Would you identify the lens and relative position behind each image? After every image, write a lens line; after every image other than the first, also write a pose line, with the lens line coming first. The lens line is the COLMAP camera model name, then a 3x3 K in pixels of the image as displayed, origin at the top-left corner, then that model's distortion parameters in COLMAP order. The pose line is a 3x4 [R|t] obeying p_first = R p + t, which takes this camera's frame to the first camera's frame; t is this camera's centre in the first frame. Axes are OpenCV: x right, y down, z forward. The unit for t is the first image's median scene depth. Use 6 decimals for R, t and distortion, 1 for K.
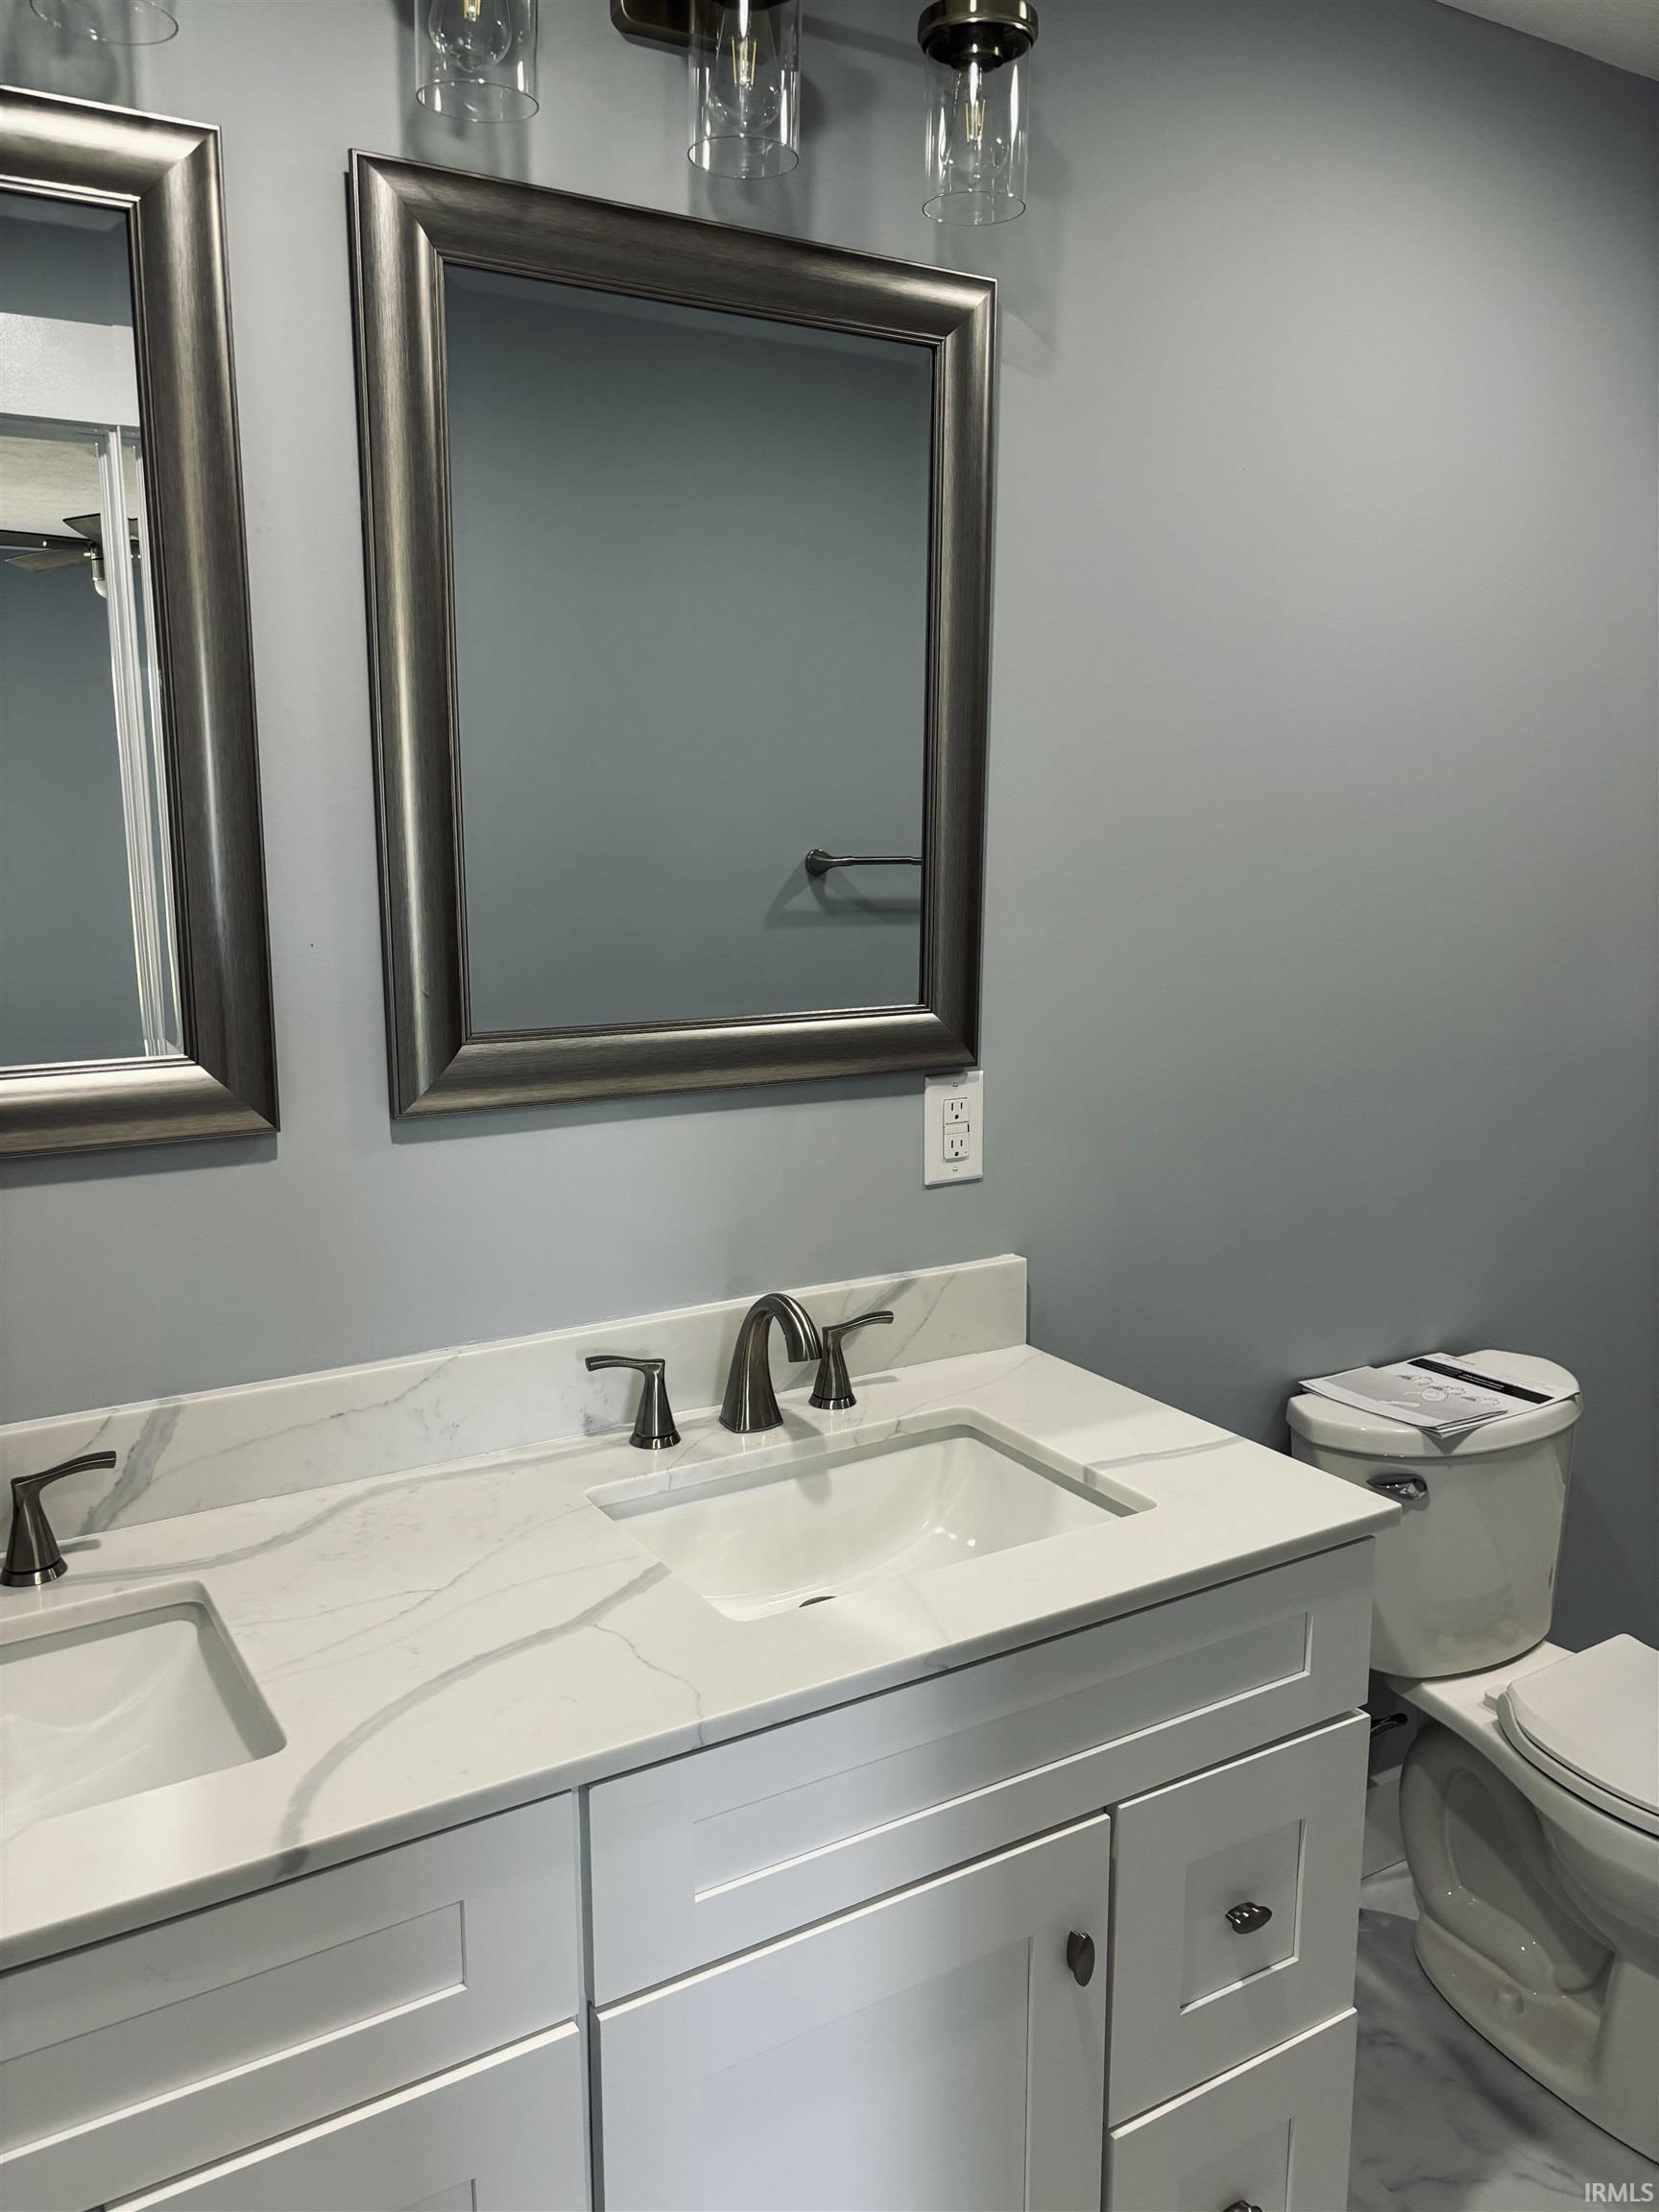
lens RADIAL K [[1673.9, 0, 825.5], [0, 1673.9, 1114.4], [0, 0, 1]] dist [0.054810, -0.060236]
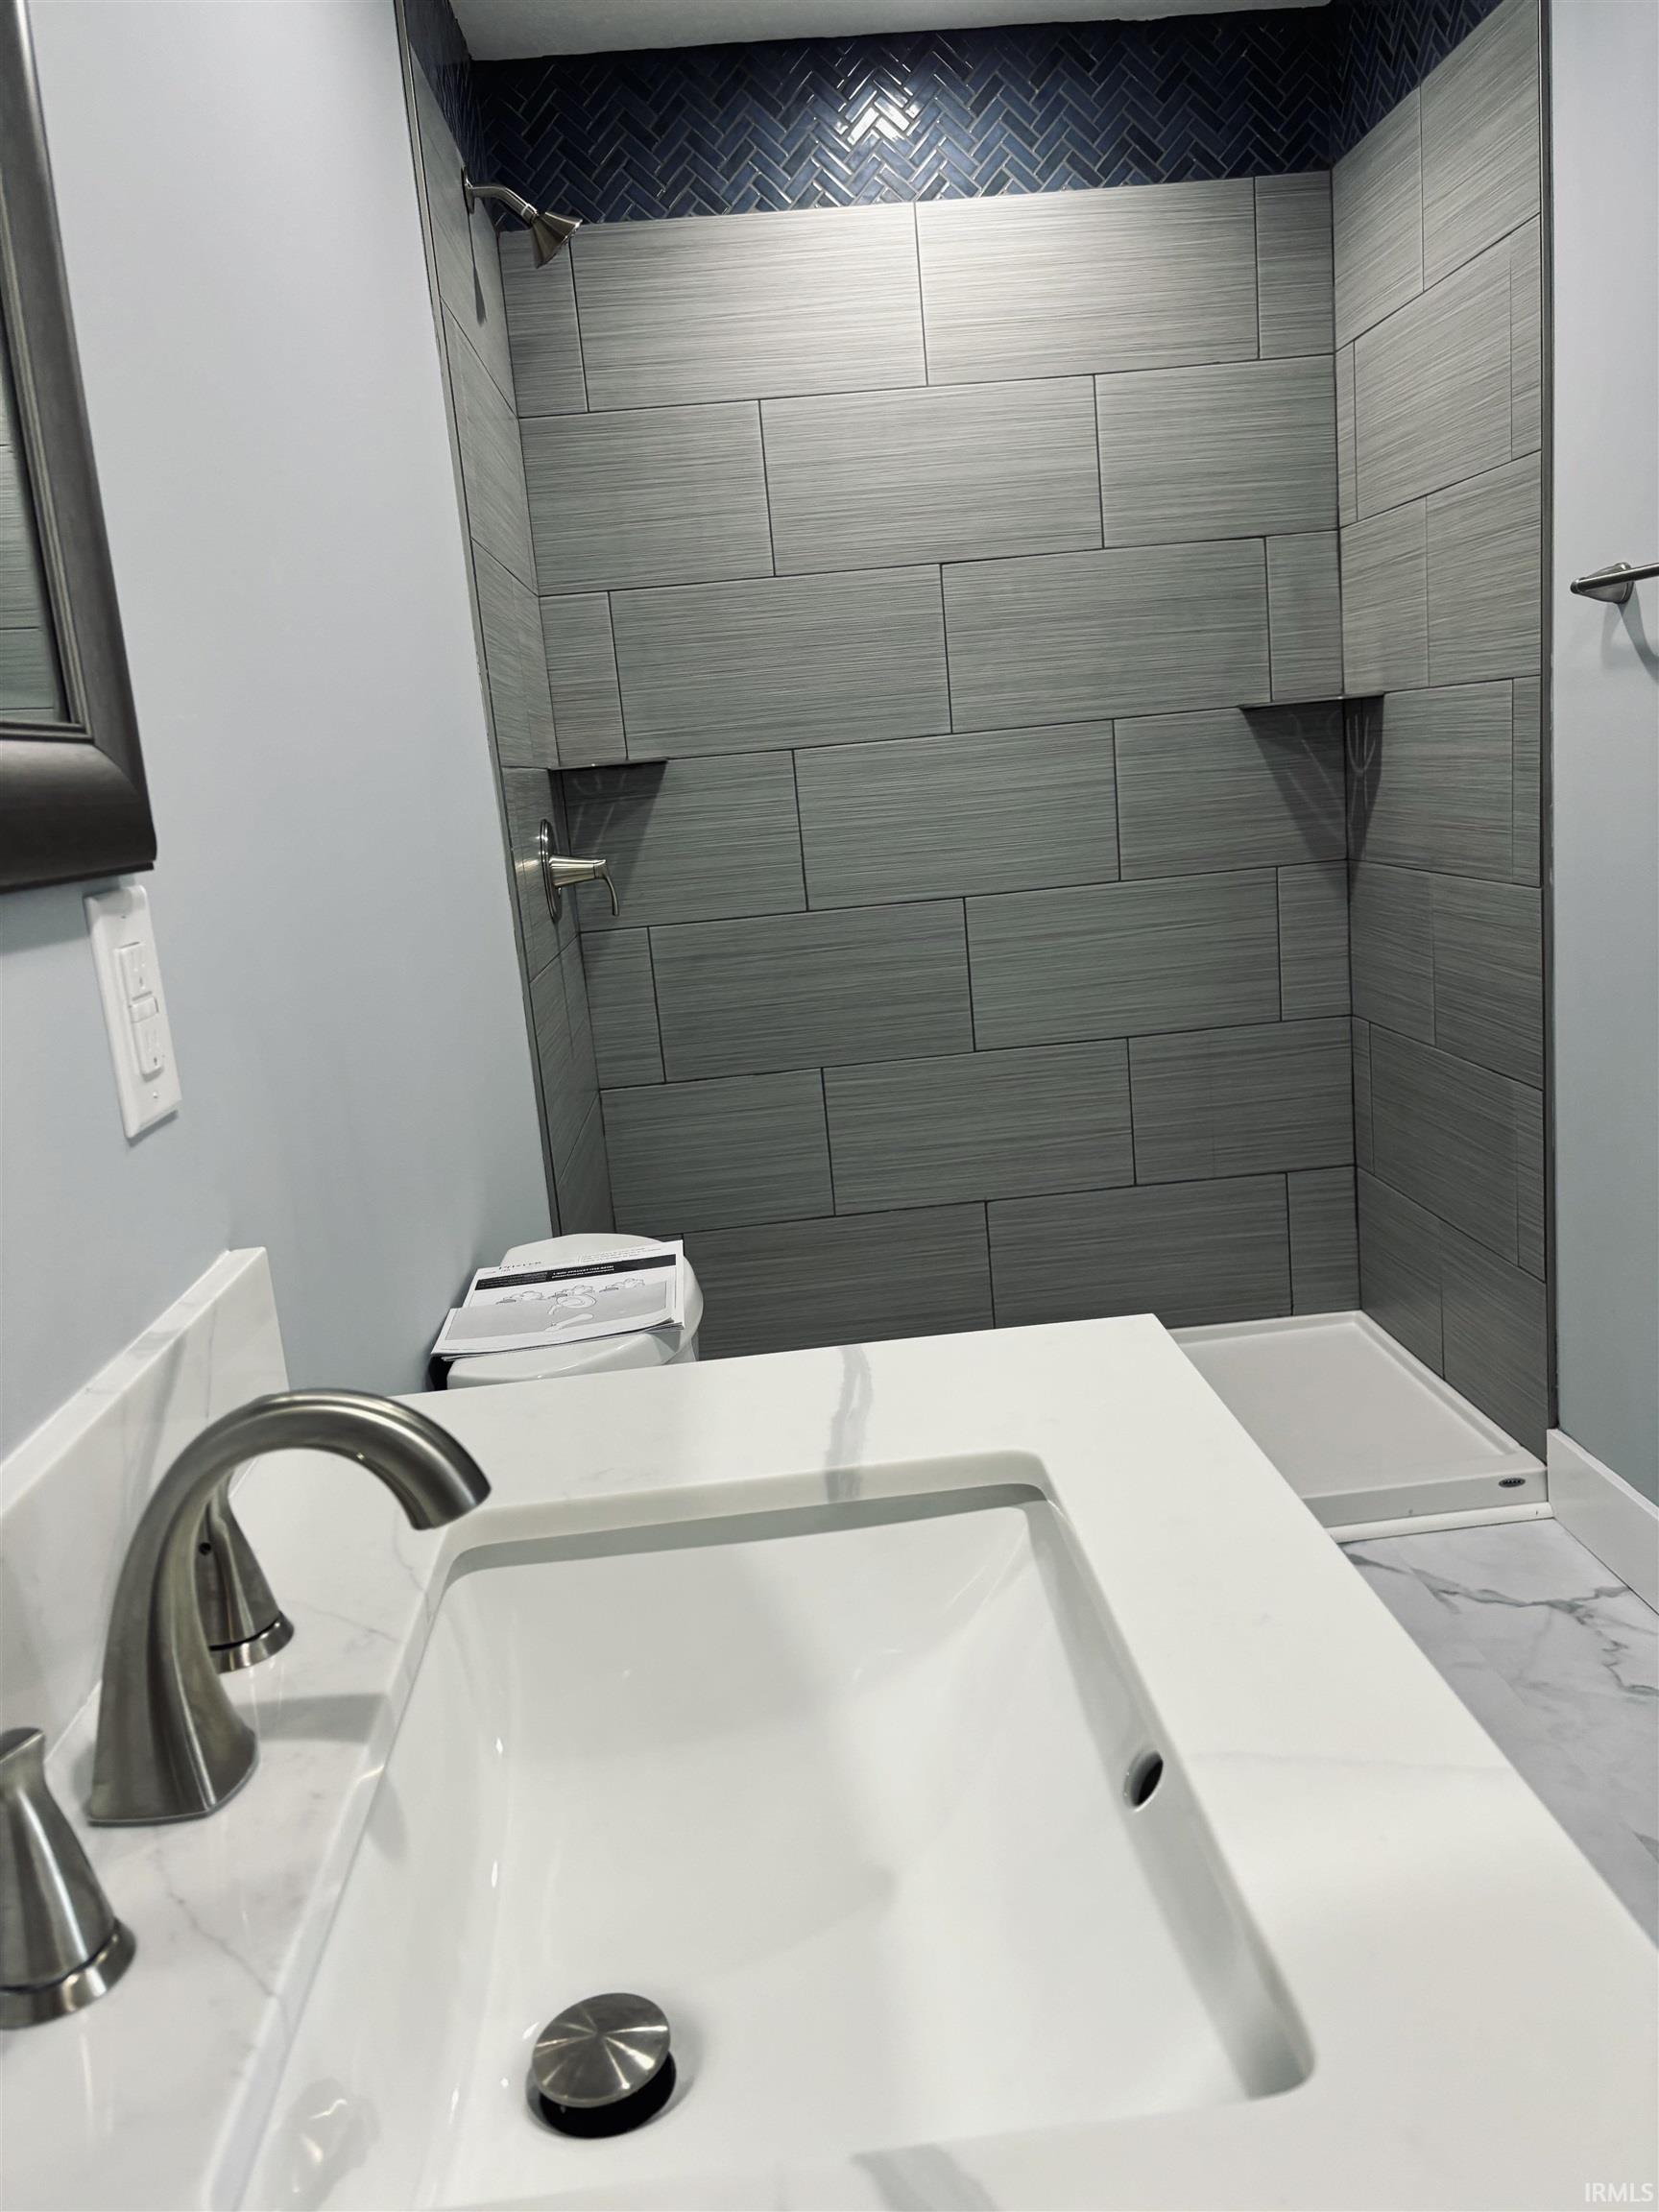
lens RADIAL K [[1673.9, 0, 841.4], [0, 1673.9, 1094.5], [0, 0, 1]] dist [0.054810, -0.060236]
pose [[0.460564, -0.212627, 0.861783, -0.217132], [0.238121, 0.964894, 0.110809, 0.023147], [-0.855090, 0.154174, 0.495026, 0.528110]]
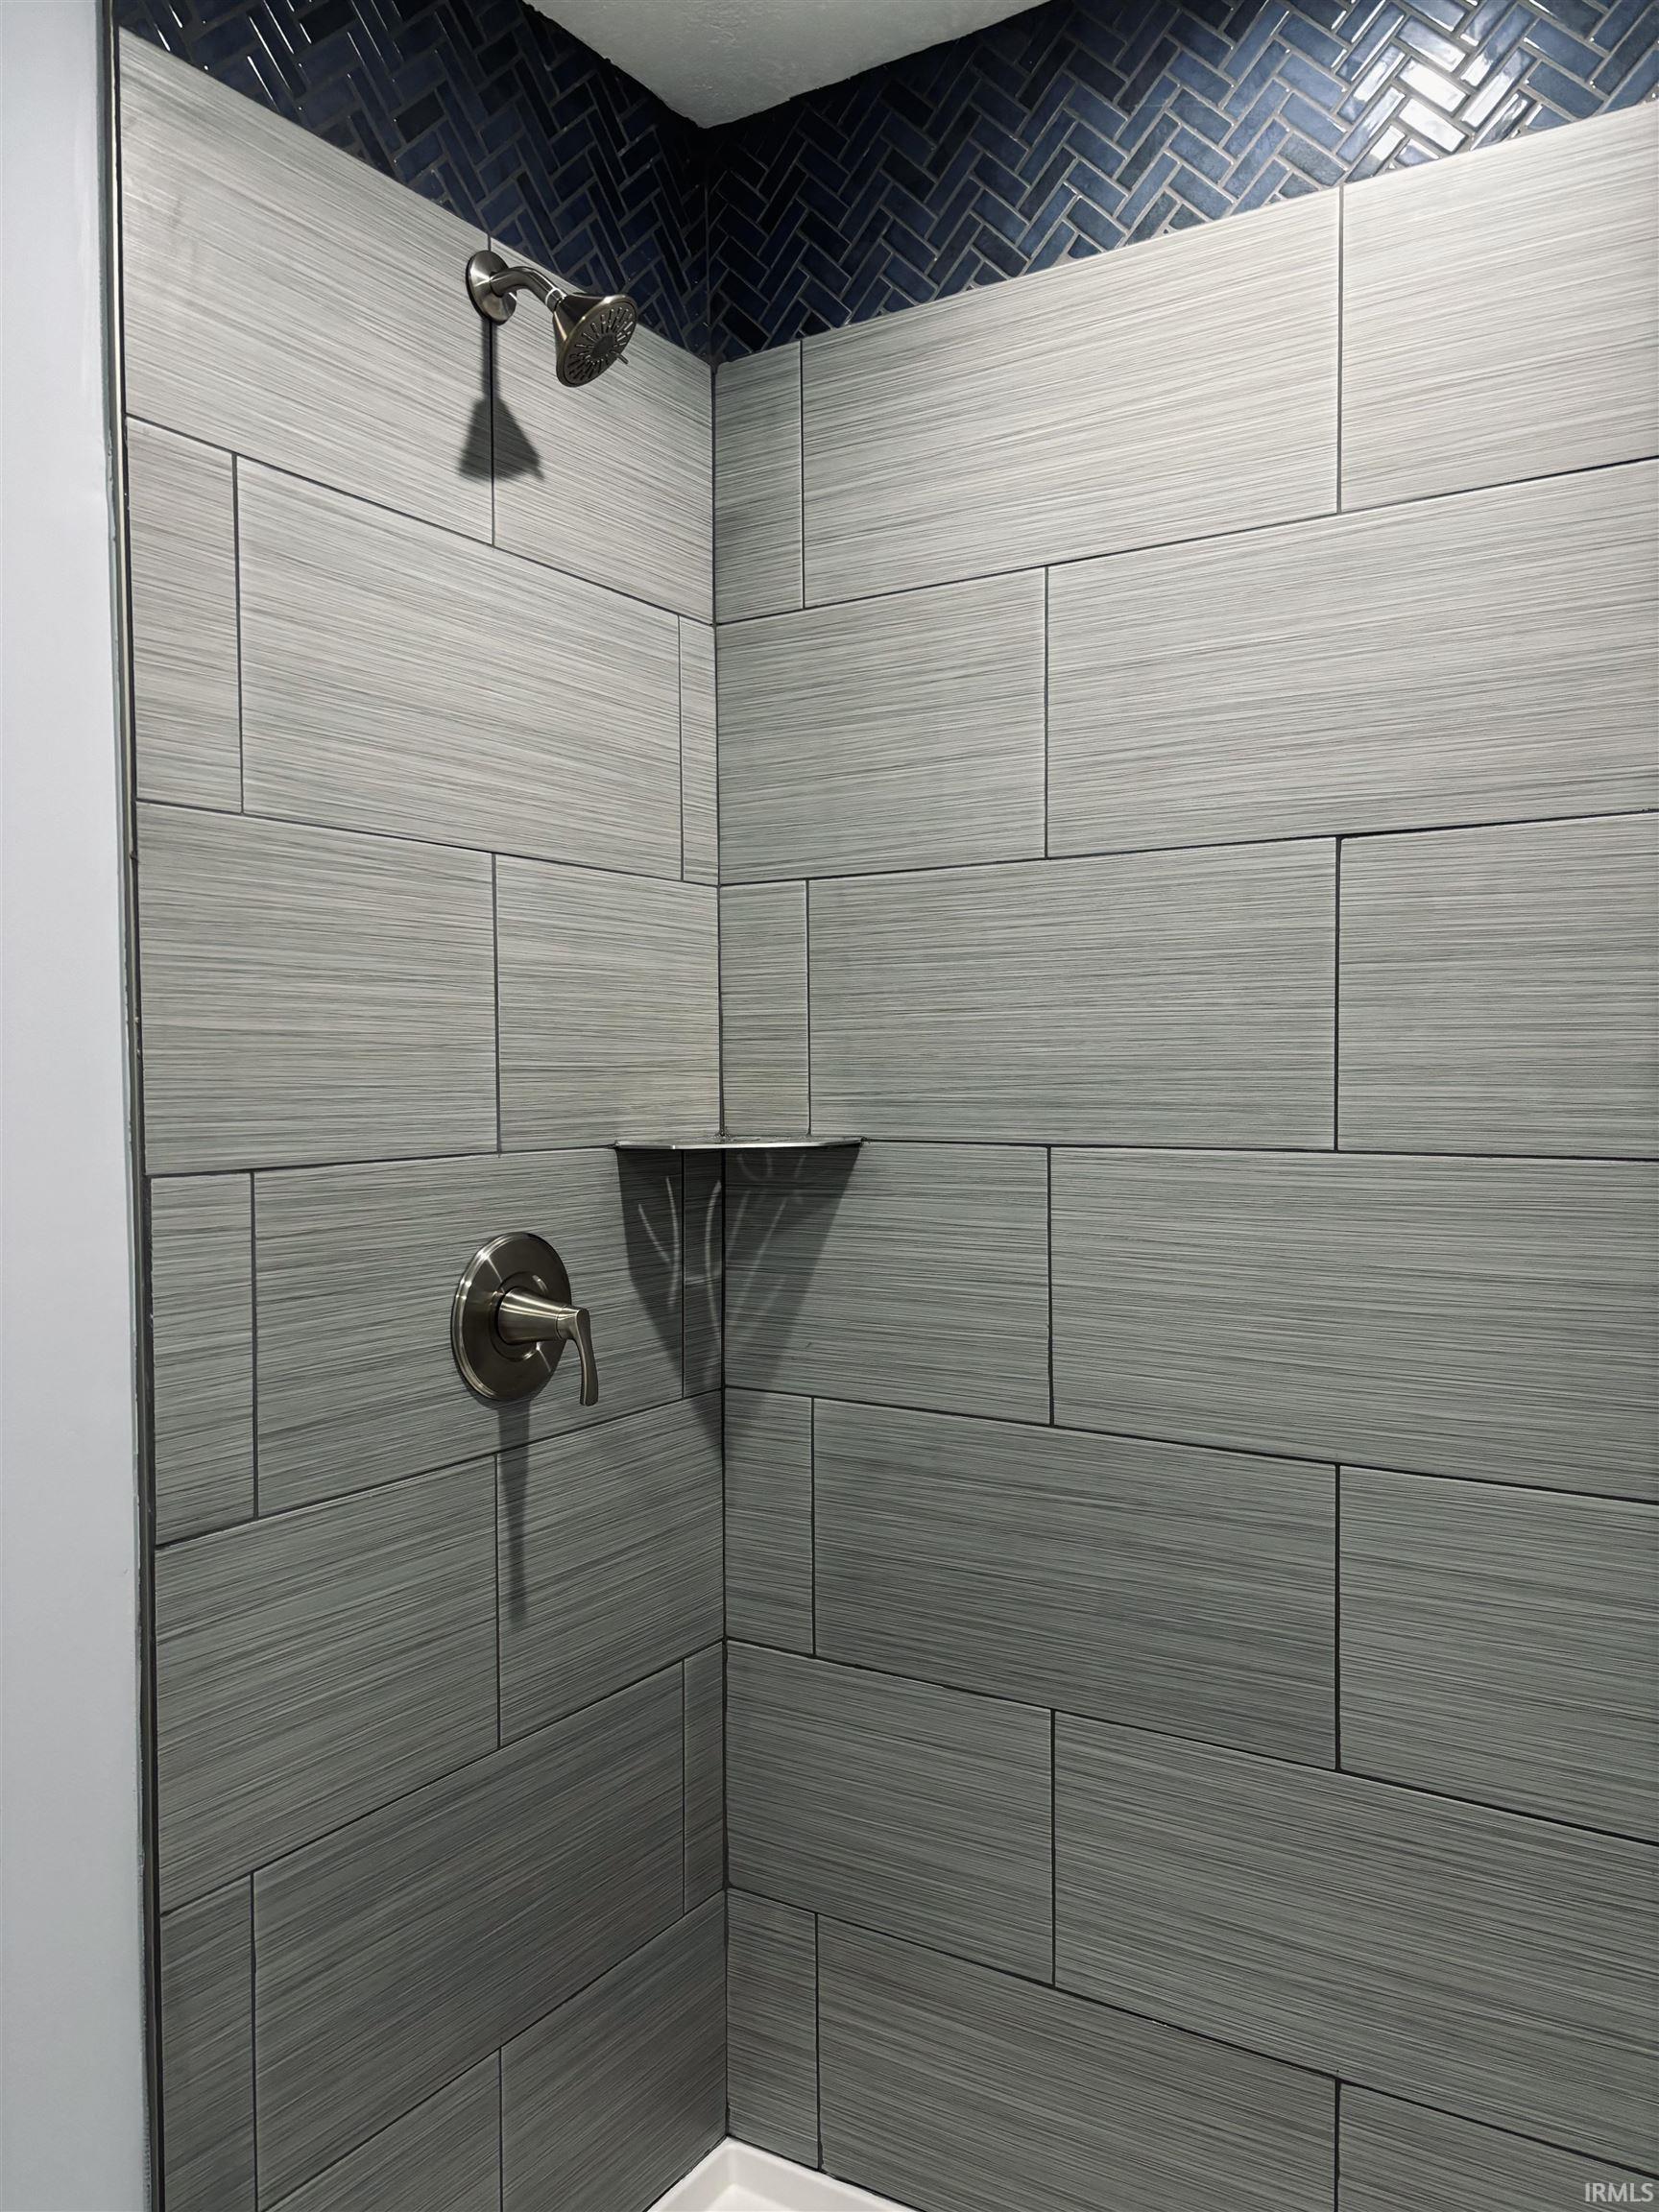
lens RADIAL K [[1673.9, 0, 824.2], [0, 1673.9, 1115.0], [0, 0, 1]] dist [0.054810, -0.060236]
pose [[0.899021, -0.021674, 0.437370, 0.625550], [0.082509, 0.989269, -0.120575, -0.039803], [-0.430063, 0.144487, 0.891162, 0.542870]]
